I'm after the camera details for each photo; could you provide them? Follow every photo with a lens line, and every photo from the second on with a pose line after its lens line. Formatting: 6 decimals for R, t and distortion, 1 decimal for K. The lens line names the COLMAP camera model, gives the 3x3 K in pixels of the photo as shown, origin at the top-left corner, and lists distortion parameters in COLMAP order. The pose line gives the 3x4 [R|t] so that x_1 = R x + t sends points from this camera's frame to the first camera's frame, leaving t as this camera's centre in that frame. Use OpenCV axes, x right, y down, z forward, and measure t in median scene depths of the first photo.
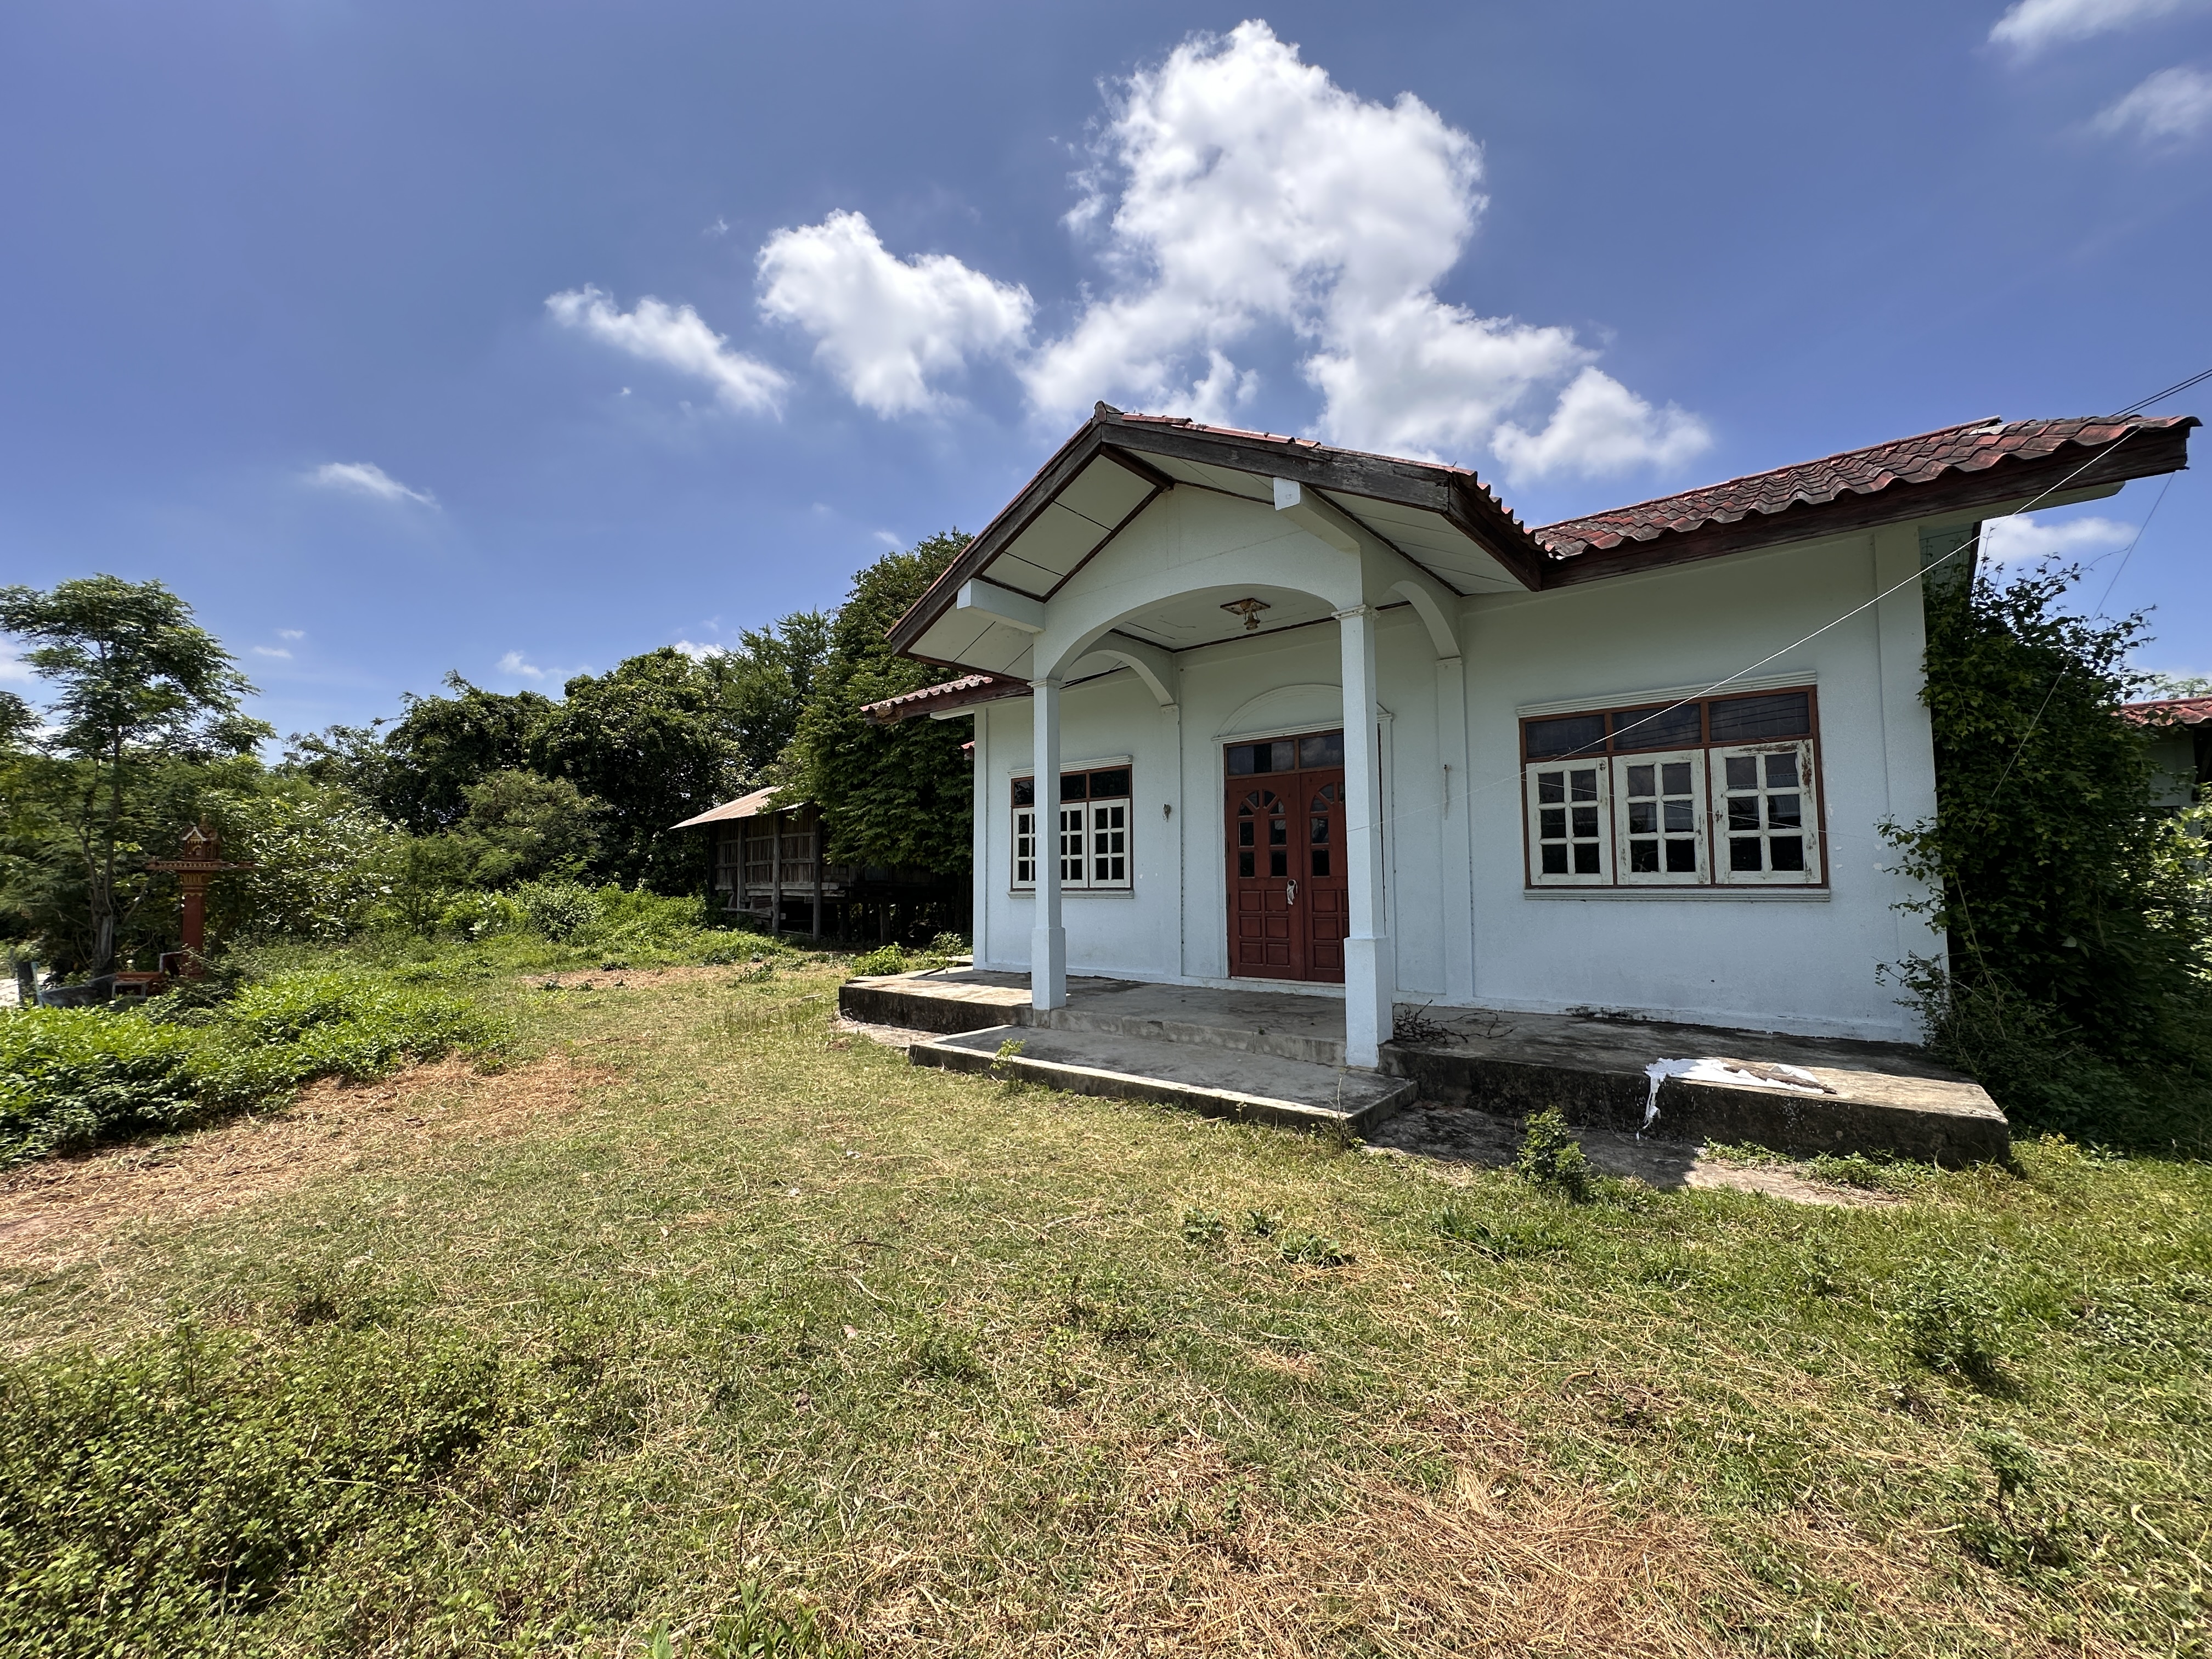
lens RADIAL K [[885.5, 0, 1103.1], [0, 885.5, 826.2], [0, 0, 1]] dist [-0.005084, 0.000287]
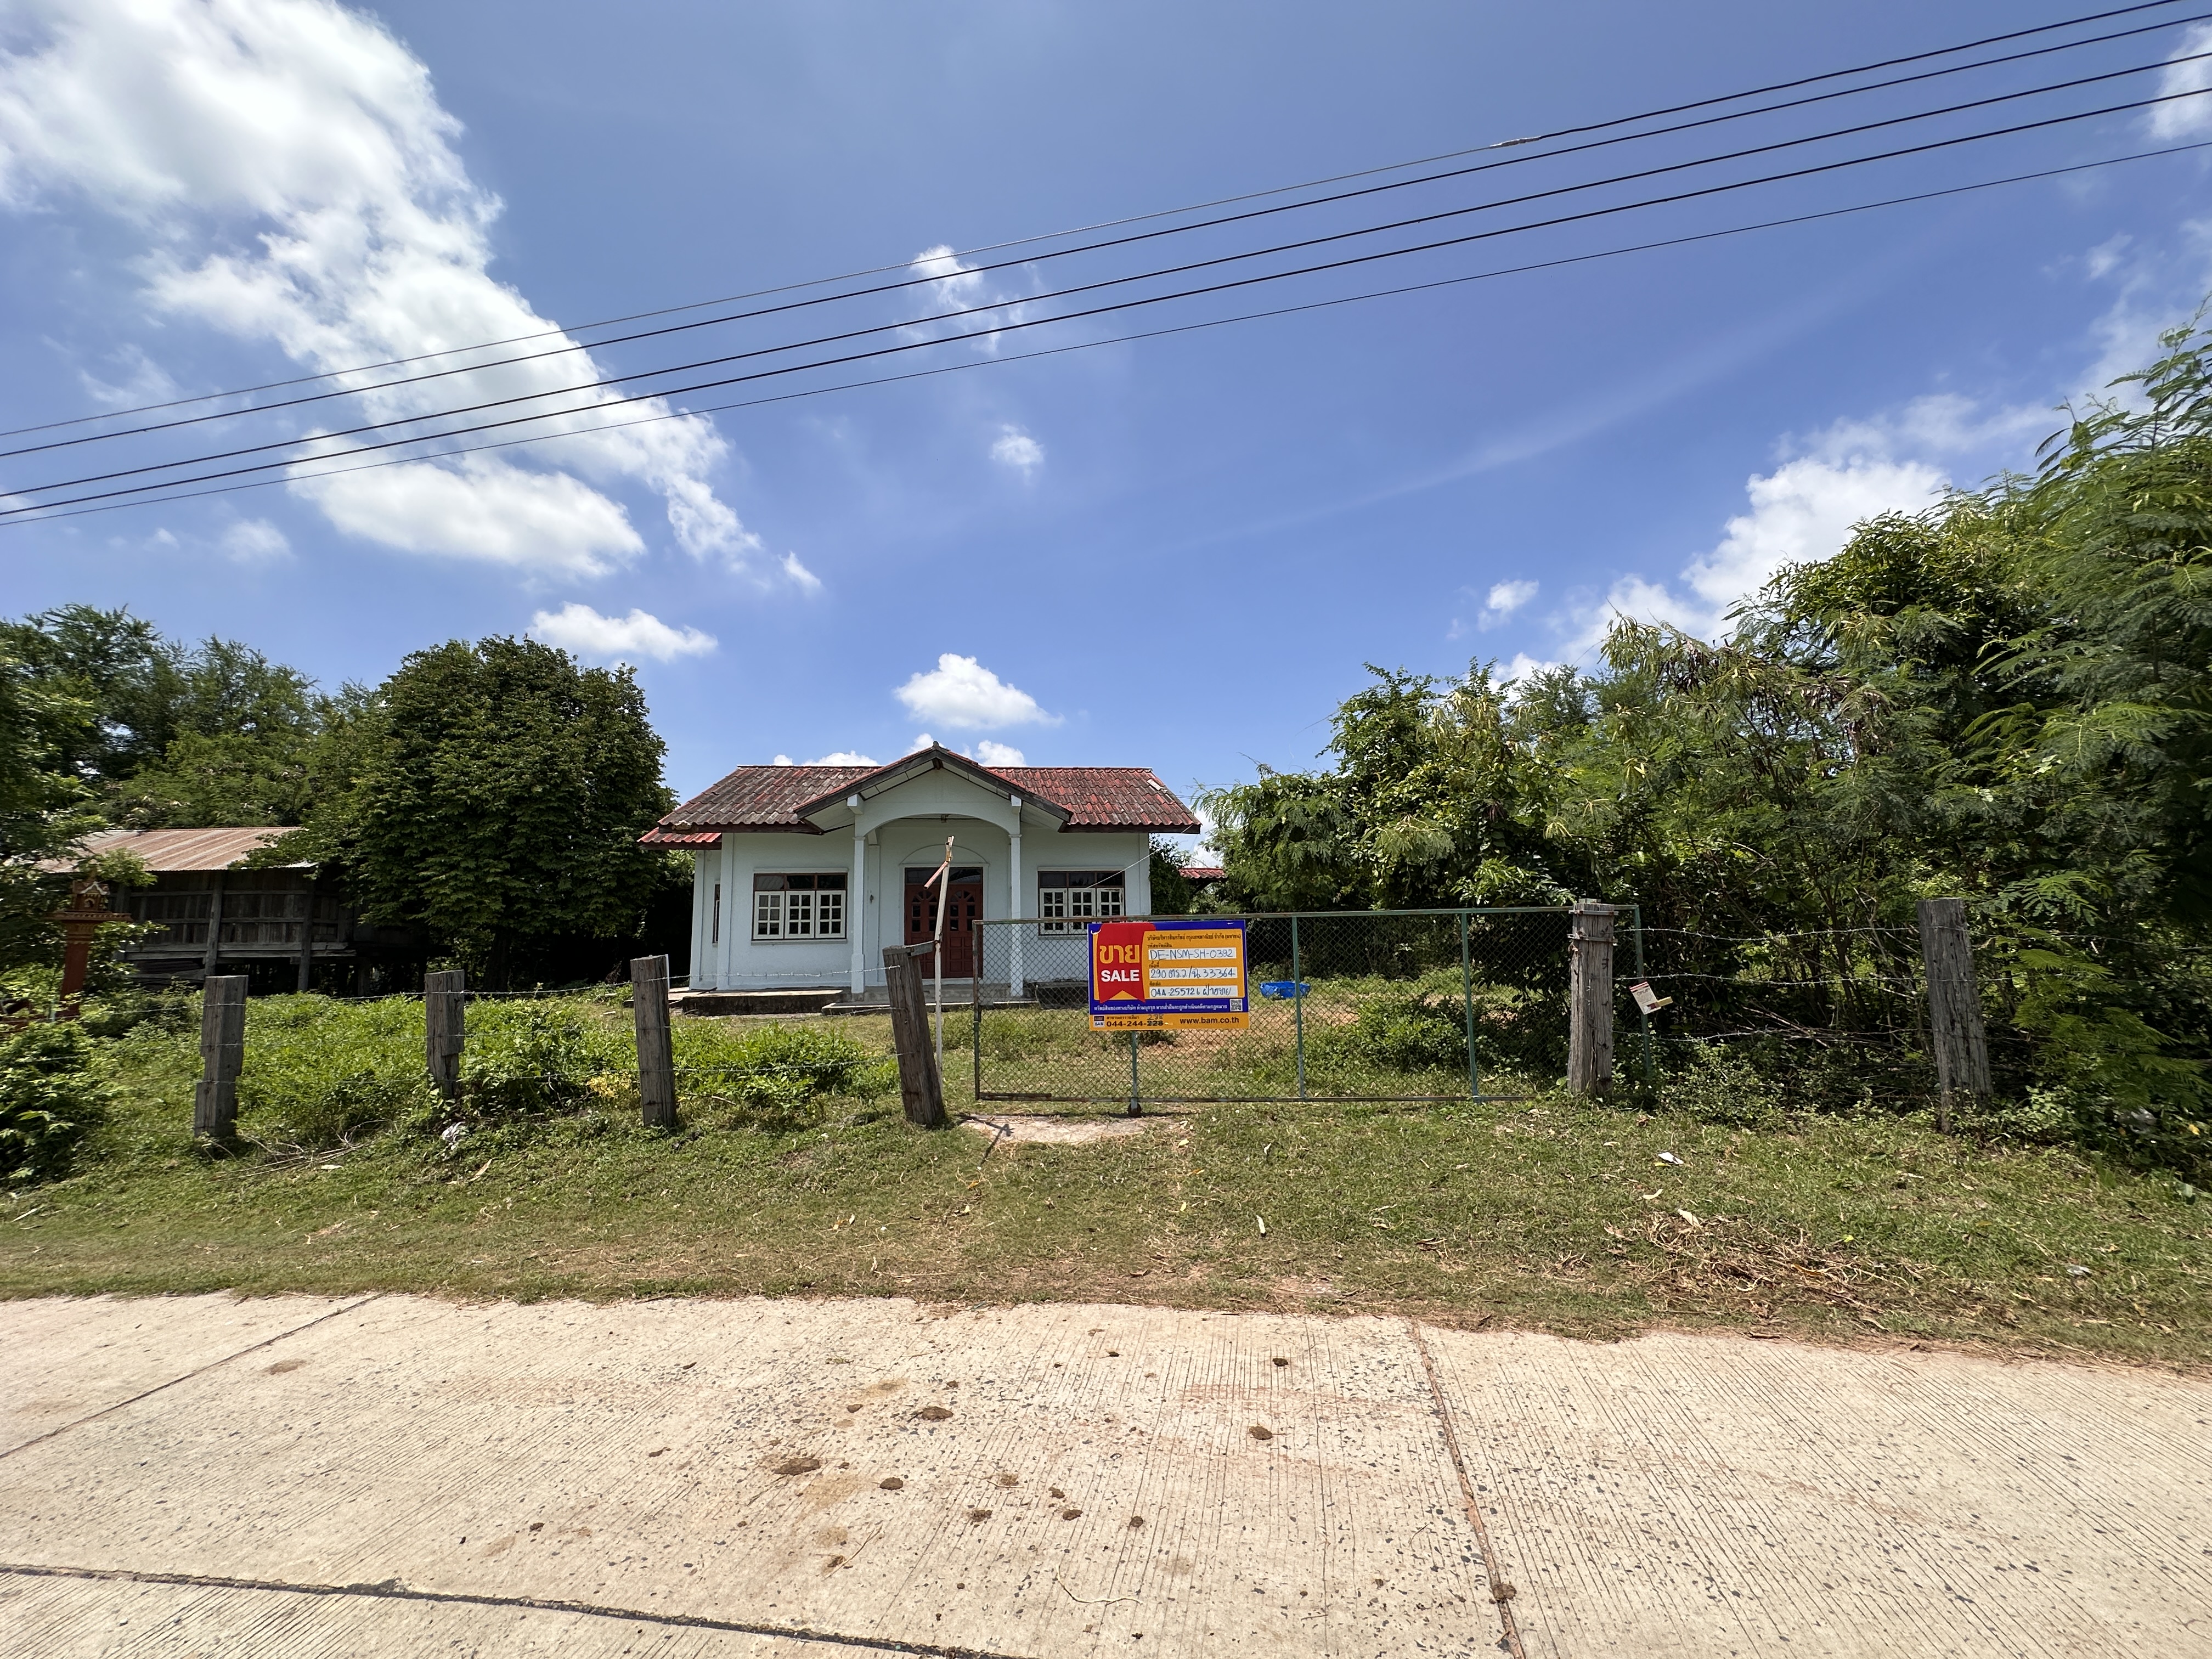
lens RADIAL K [[885.5, 0, 1103.1], [0, 885.5, 826.2], [0, 0, 1]] dist [-0.005084, 0.000287]
pose [[0.683654, 0.091023, 0.724108, -0.960585], [-0.035594, 0.995170, -0.091491, -0.014279], [-0.728938, 0.036774, 0.683592, -0.694666]]
